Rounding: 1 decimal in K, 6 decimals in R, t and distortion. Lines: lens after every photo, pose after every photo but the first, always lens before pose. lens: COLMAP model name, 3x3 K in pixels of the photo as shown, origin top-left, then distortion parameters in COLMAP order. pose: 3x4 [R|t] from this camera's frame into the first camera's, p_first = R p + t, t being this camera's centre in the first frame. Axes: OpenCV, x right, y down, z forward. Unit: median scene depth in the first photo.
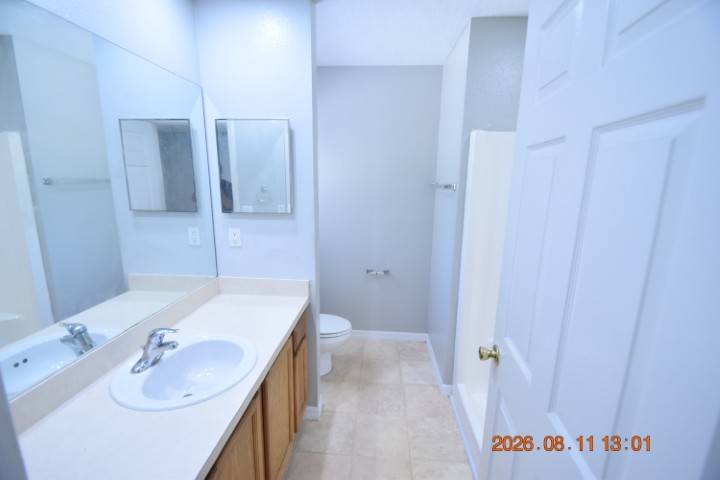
lens RADIAL K [[315.7, 0, 360.4], [0, 315.7, 241.2], [0, 0, 1]] dist [-0.008421, -0.003197]
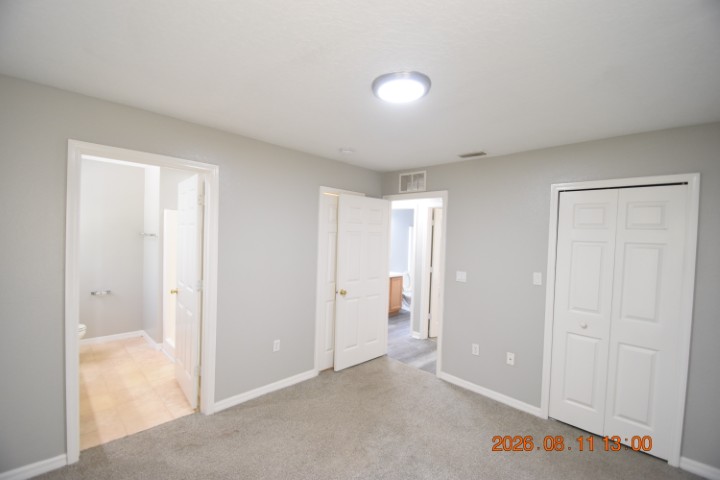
lens RADIAL K [[315.7, 0, 357.7], [0, 315.7, 241.5], [0, 0, 1]] dist [-0.008421, -0.003197]
pose [[0.652989, -0.010688, 0.757292, -0.271250], [0.126086, 0.987481, -0.094784, 0.154452], [-0.746799, 0.157377, 0.646161, -0.877322]]
